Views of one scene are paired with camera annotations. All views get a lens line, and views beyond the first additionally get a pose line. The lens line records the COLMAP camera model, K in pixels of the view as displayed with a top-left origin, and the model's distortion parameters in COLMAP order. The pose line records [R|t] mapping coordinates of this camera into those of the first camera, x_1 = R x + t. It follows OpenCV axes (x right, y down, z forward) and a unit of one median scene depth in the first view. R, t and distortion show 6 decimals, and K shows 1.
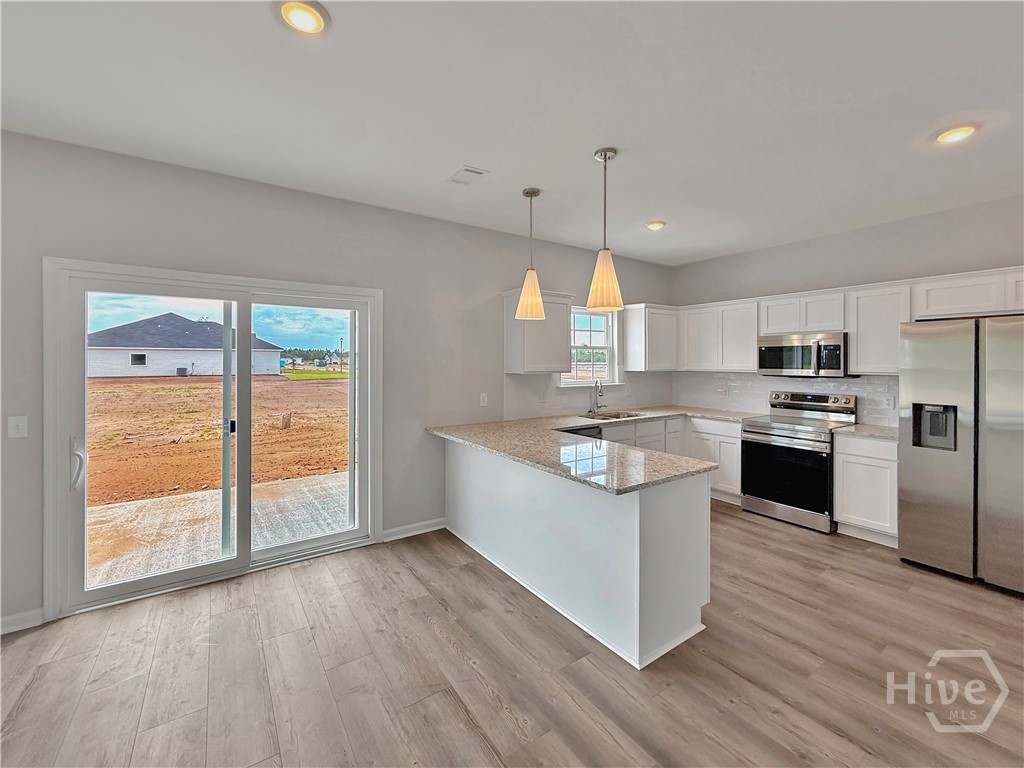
lens RADIAL K [[423.6, 0, 522.4], [0, 423.6, 362.4], [0, 0, 1]] dist [-0.001582, -0.000318]
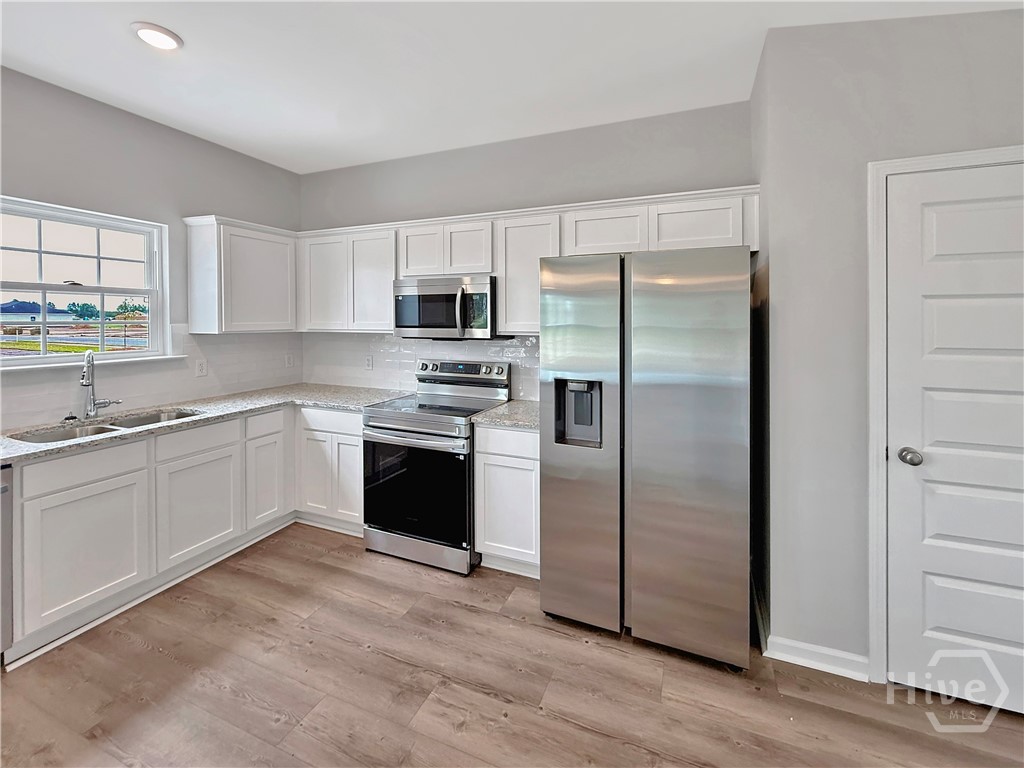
lens RADIAL K [[432.2, 0, 515.8], [0, 432.2, 314.2], [0, 0, 1]] dist [-0.000834, -0.000019]
pose [[0.841890, 0.006856, 0.539605, 0.411549], [0.000645, 0.999906, -0.013710, 0.003214], [-0.539649, 0.011890, 0.841806, 0.375453]]
